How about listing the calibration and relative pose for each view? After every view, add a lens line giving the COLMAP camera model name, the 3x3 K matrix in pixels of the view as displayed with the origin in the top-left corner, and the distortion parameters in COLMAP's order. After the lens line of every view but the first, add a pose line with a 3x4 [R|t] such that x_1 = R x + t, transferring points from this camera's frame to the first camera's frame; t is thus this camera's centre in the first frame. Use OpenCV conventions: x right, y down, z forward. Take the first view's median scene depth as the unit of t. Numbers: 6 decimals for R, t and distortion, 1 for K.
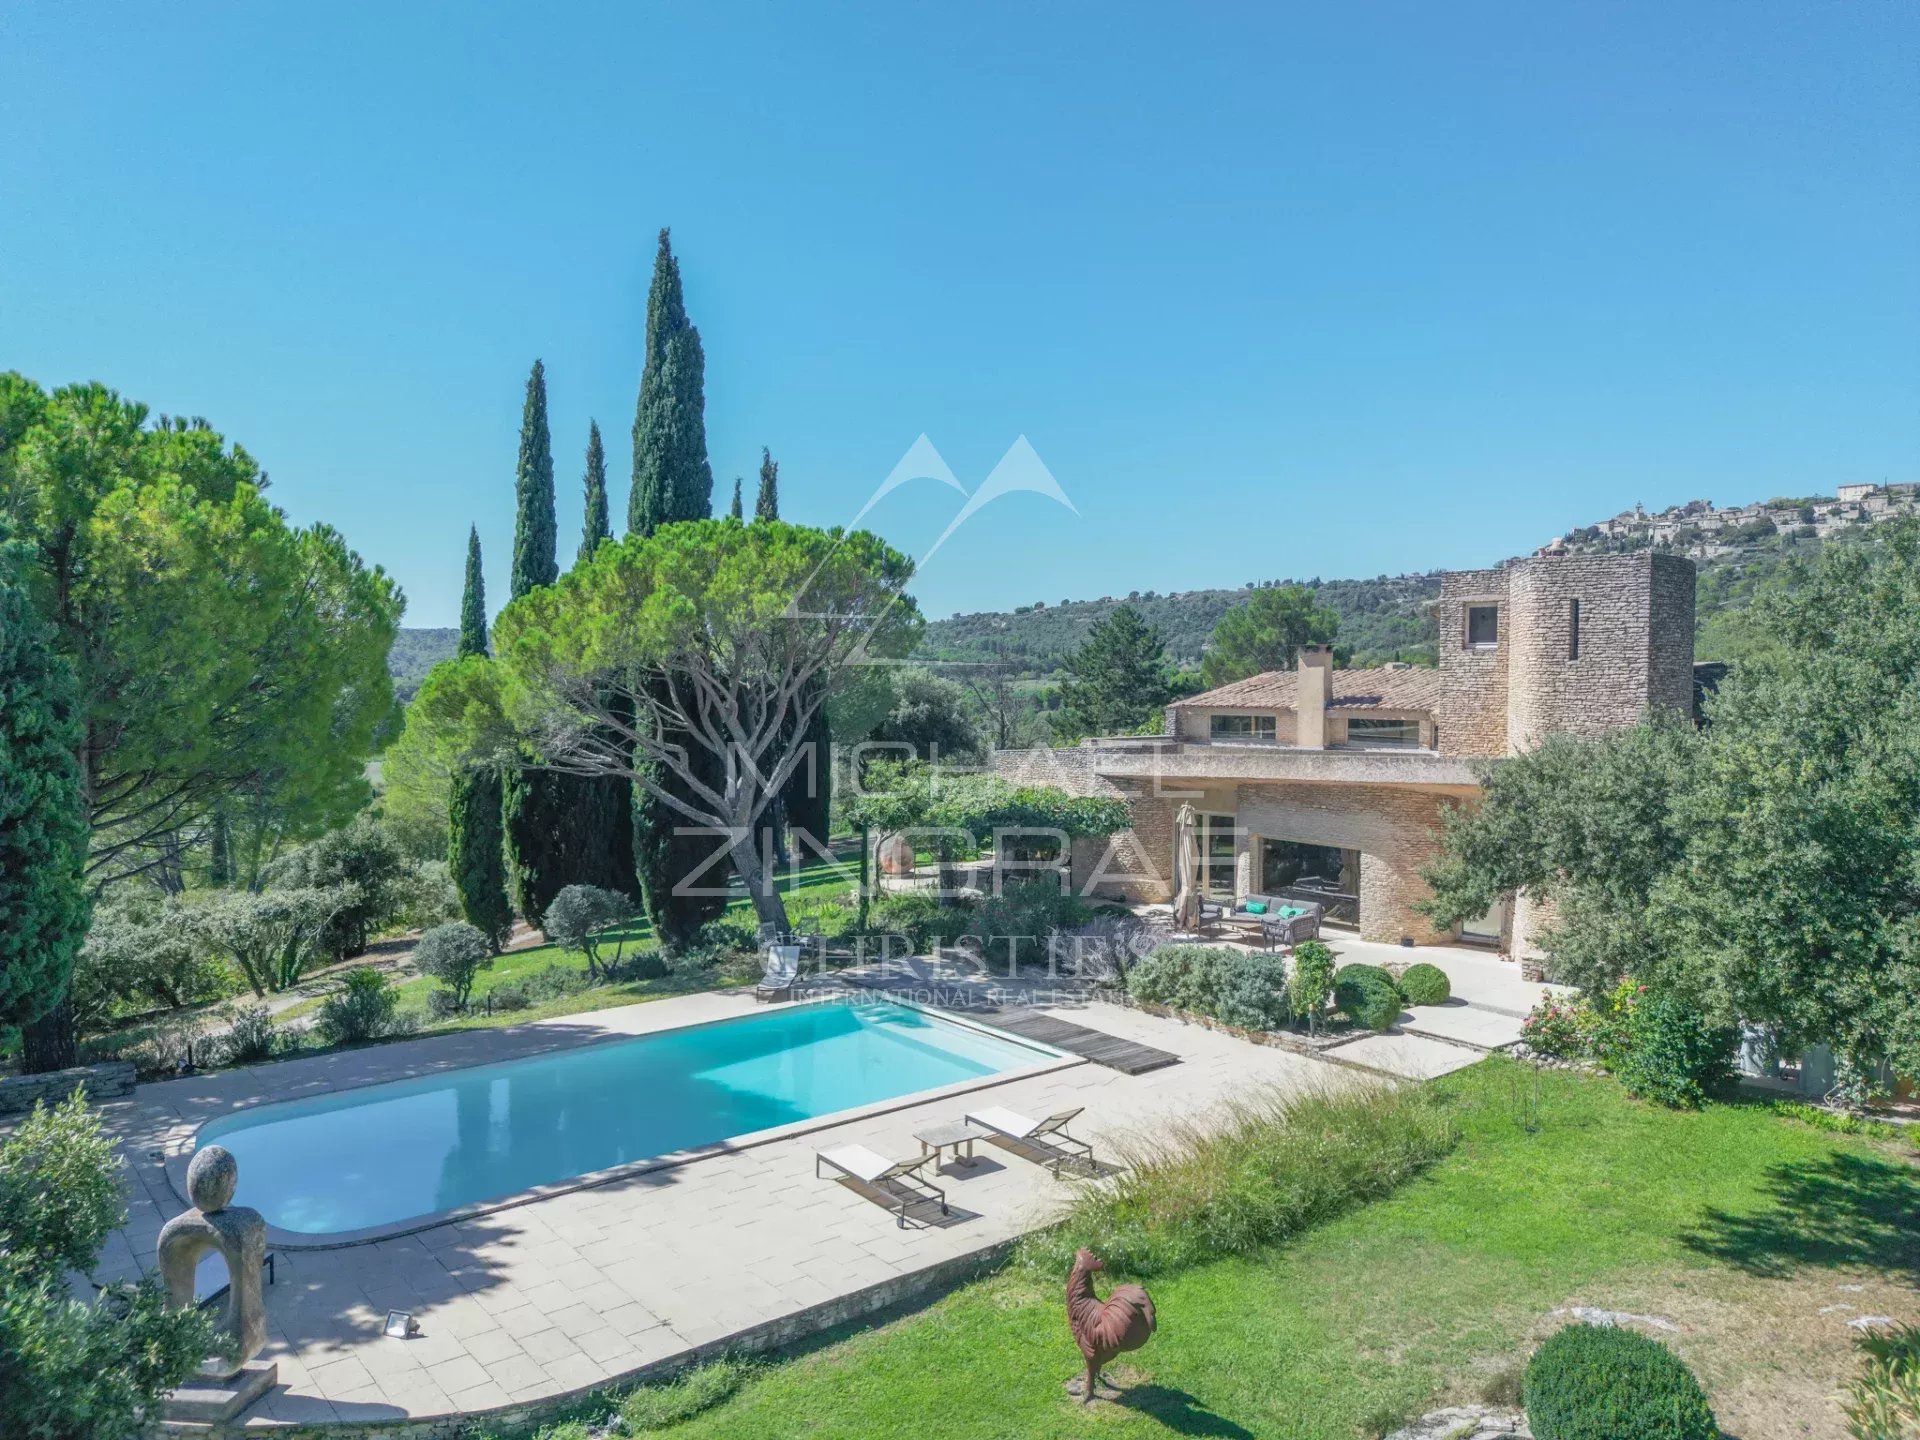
lens RADIAL K [[1370.8, 0, 960.0], [0, 1370.8, 720.0], [0, 0, 1]] dist [0.082604, -0.109933]
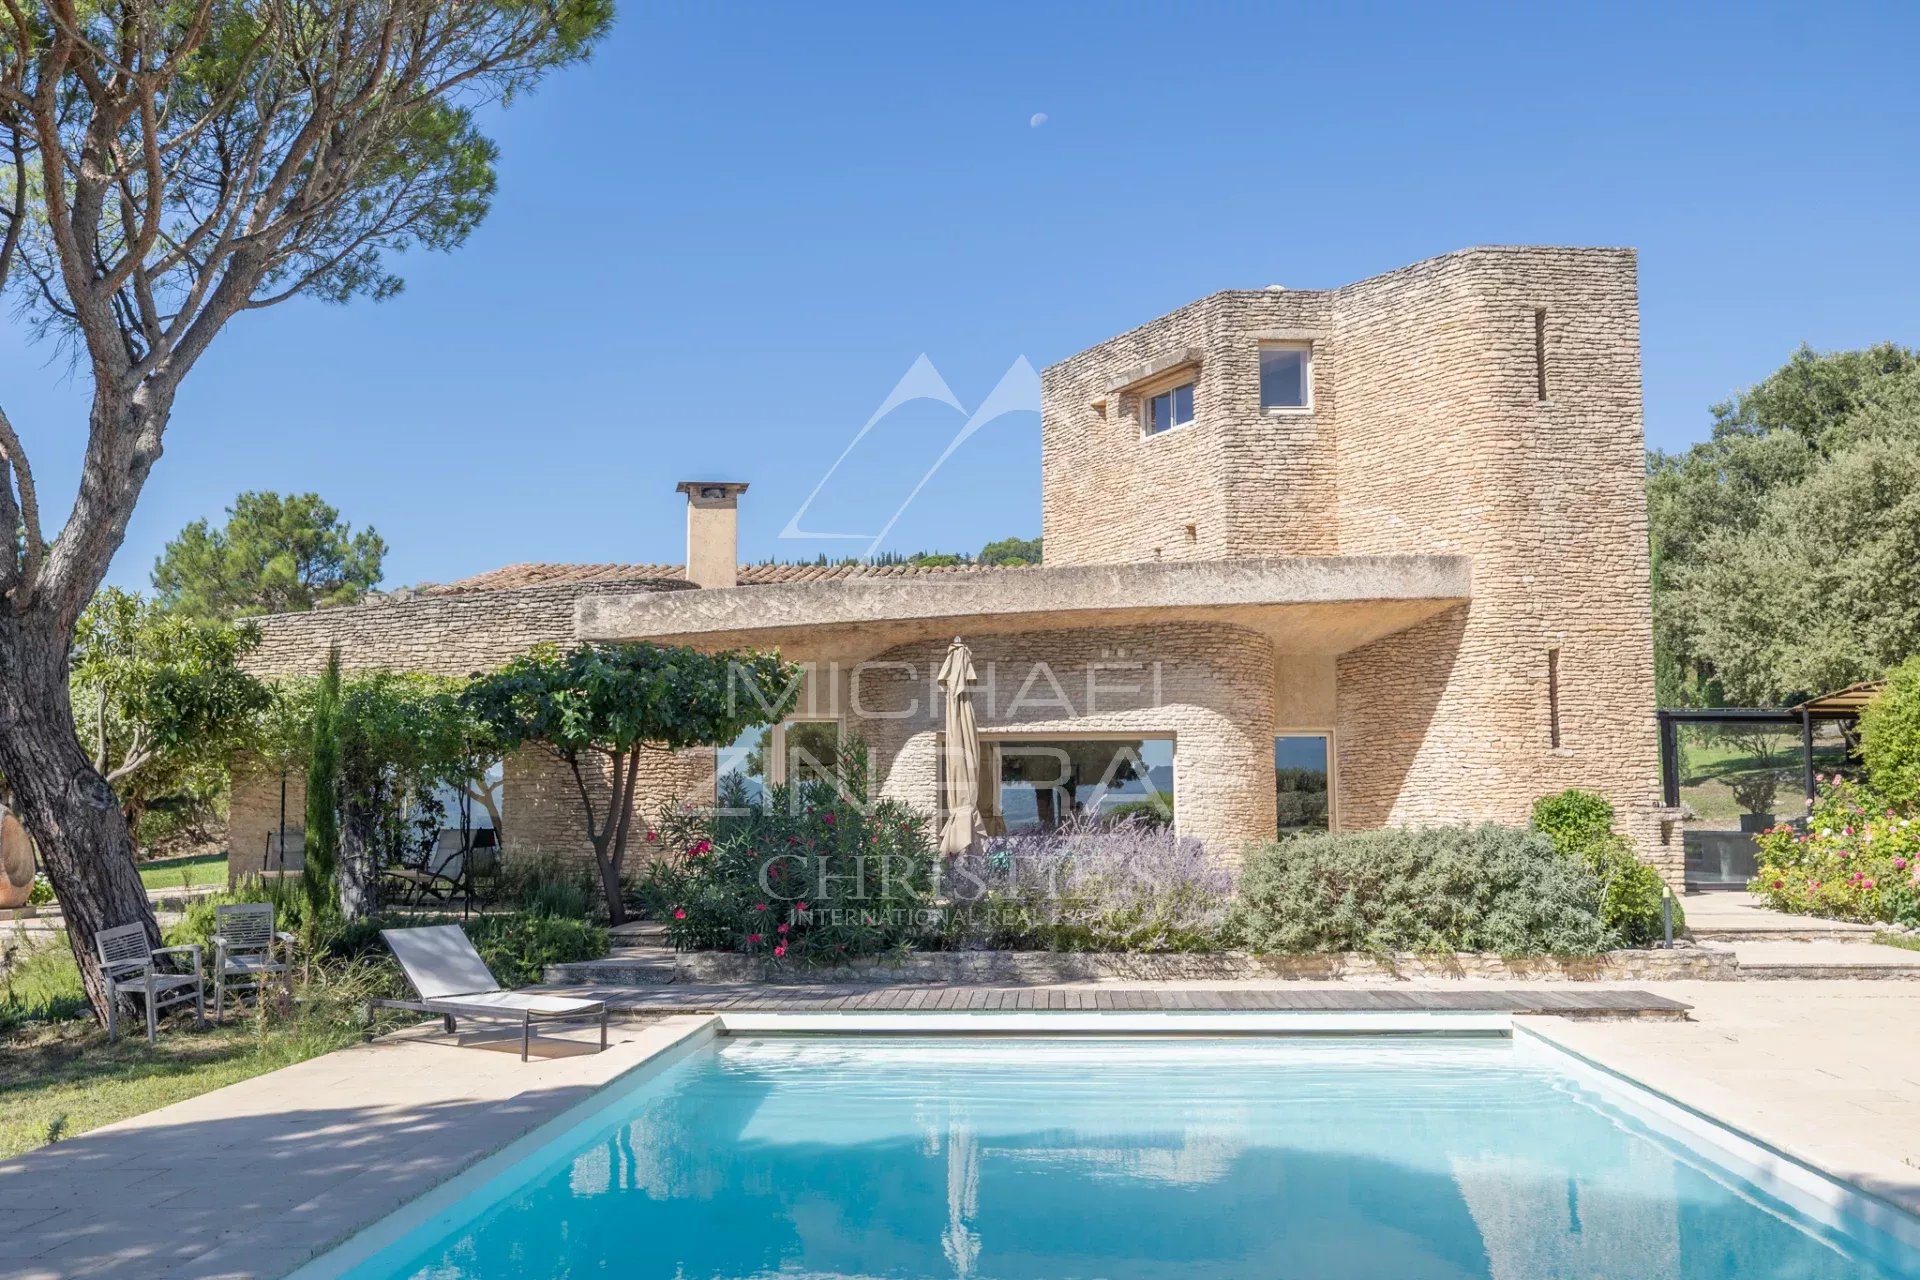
lens RADIAL K [[1926.7, 0, 960.0], [0, 1926.7, 640.0], [0, 0, 1]] dist [0.006431, 0.017709]
pose [[0.673374, 0.055306, 0.737231, -0.376950], [0.039369, 0.993100, -0.110461, 0.147045], [-0.738253, 0.103405, 0.666550, 0.563715]]
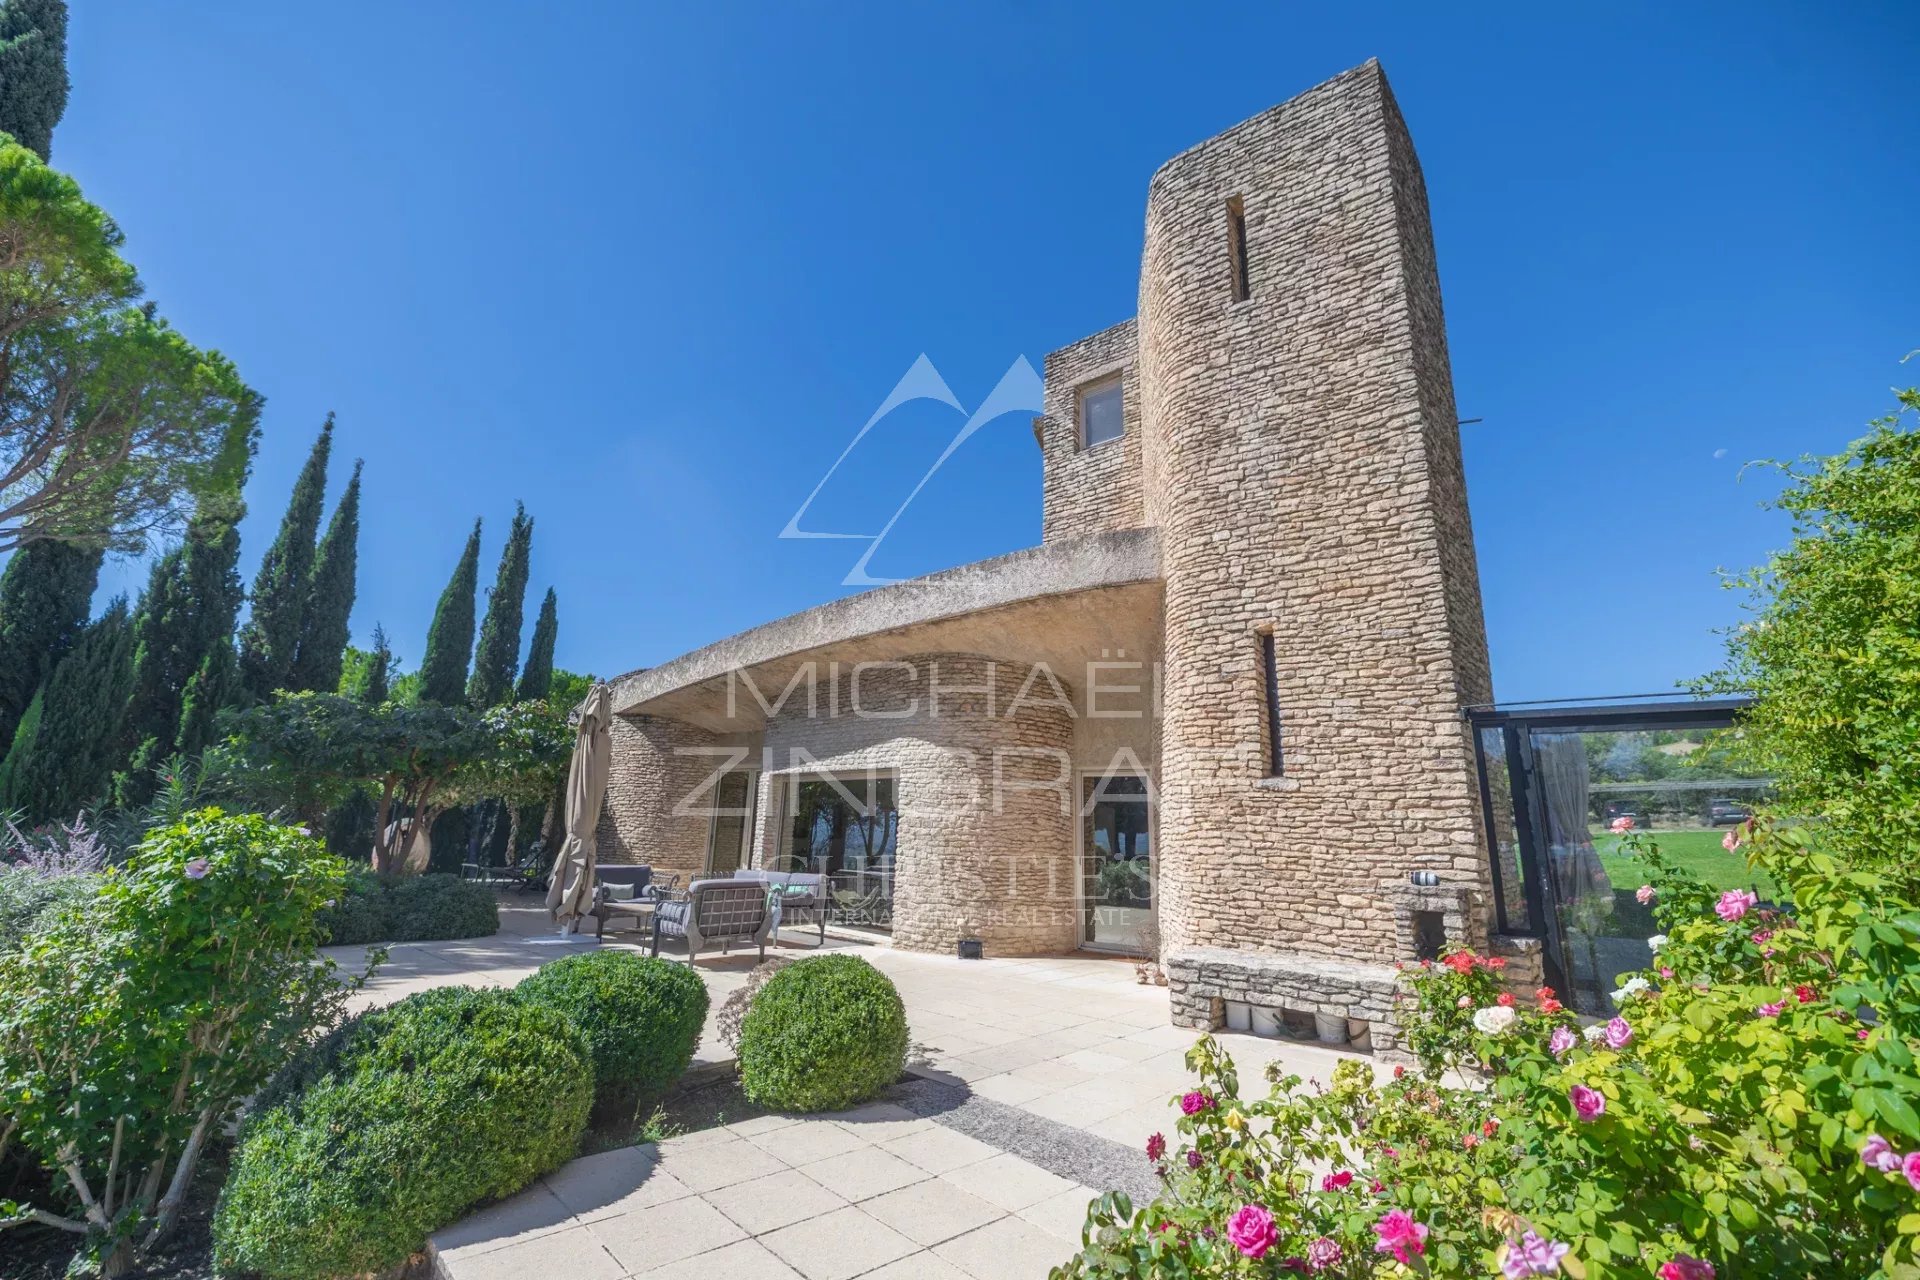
lens RADIAL K [[810.2, 0, 955.5], [0, 810.2, 630.6], [0, 0, 1]] dist [0.001245, -0.000068]
pose [[0.997026, 0.045739, 0.062020, 0.305930], [-0.026198, 0.958053, -0.285392, 0.139116], [-0.072472, 0.282918, 0.956402, 0.712118]]
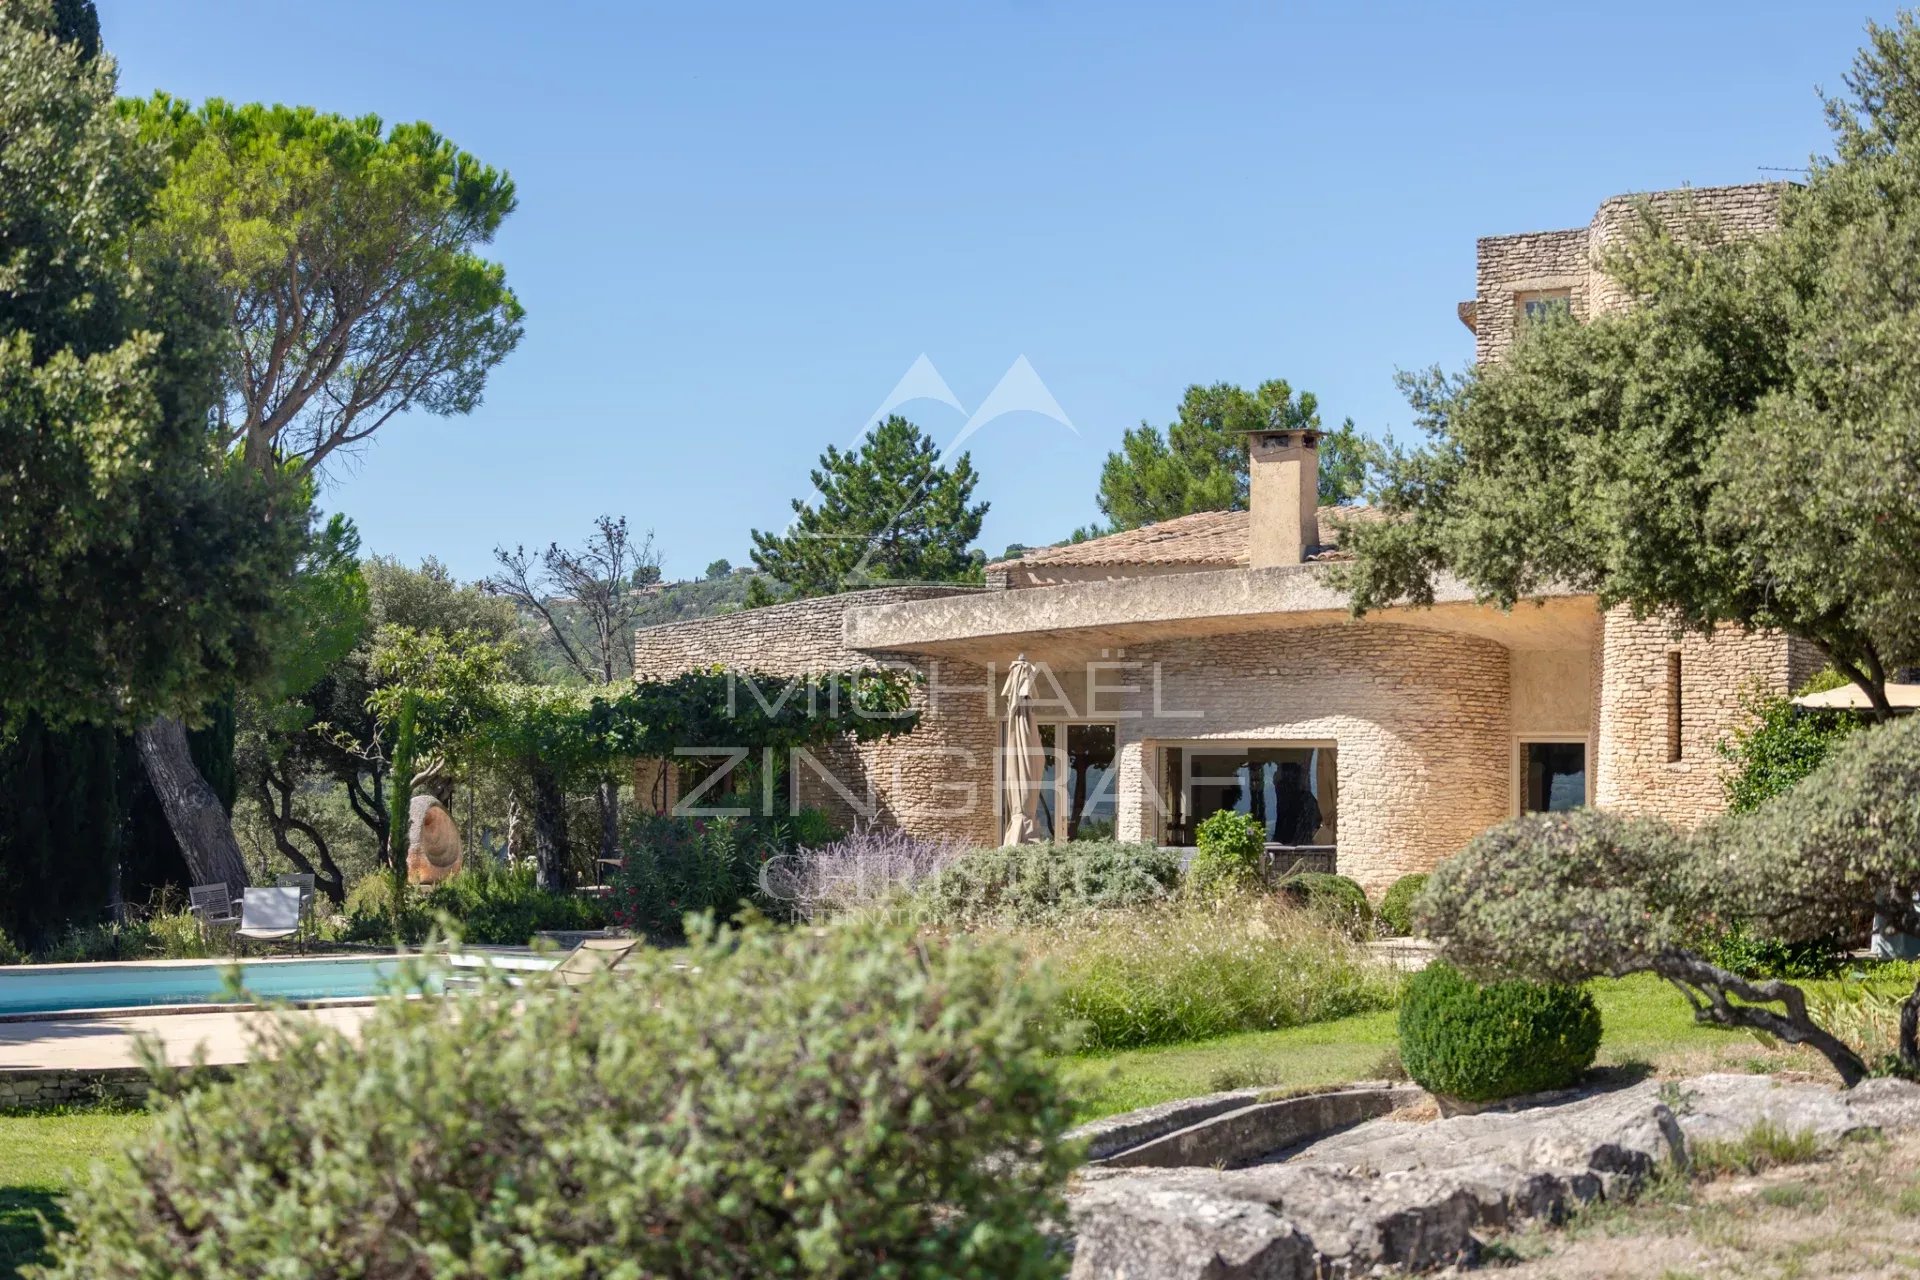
lens RADIAL K [[3937.5, 0, 960.0], [0, 3937.5, 640.0], [0, 0, 1]] dist [-0.005661, -0.305599]
pose [[0.990384, 0.007331, 0.138154, -0.071815], [0.002648, 0.997408, -0.071905, 0.172862], [-0.138323, 0.071580, 0.987797, -0.526718]]
